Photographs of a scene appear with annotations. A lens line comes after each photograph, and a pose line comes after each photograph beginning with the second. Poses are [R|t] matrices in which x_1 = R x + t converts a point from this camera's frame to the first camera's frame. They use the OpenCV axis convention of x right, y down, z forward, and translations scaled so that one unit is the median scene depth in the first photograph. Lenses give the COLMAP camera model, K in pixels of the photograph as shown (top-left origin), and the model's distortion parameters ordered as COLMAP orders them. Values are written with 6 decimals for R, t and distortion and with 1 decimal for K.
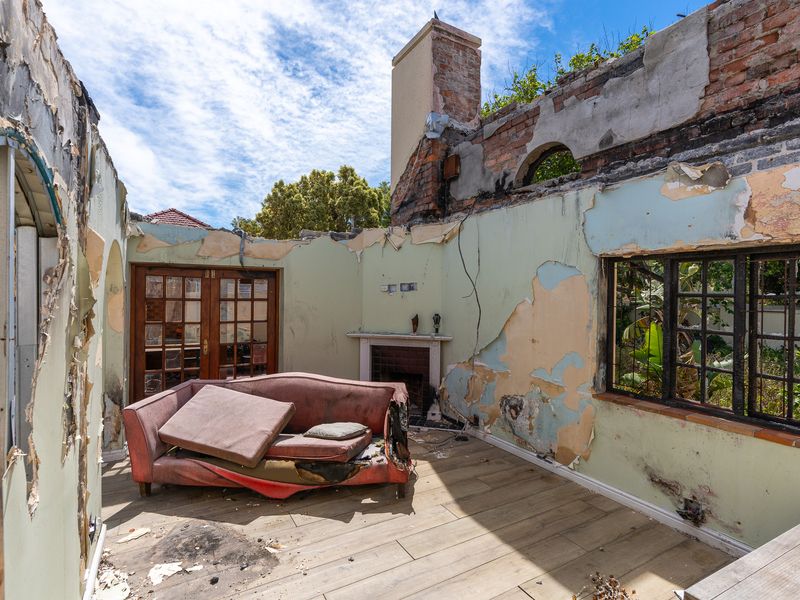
lens RADIAL K [[405.0, 0, 397.8], [0, 405.0, 292.4], [0, 0, 1]] dist [-0.004639, -0.001170]
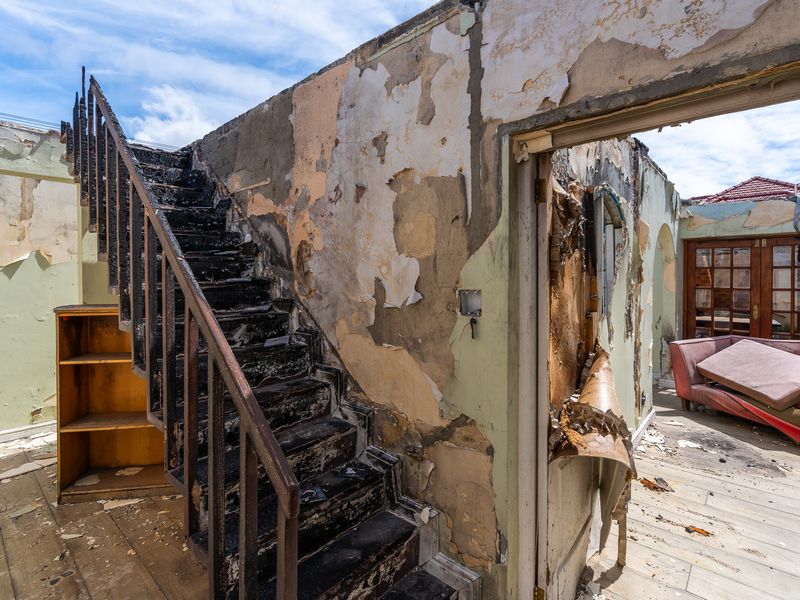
lens RADIAL K [[405.0, 0, 397.8], [0, 405.0, 292.4], [0, 0, 1]] dist [-0.004639, -0.001170]
pose [[0.318454, 0.023852, -0.947638, 0.359714], [0.018269, 0.999343, 0.031293, 0.051113], [0.947762, -0.027278, 0.317809, -0.355905]]
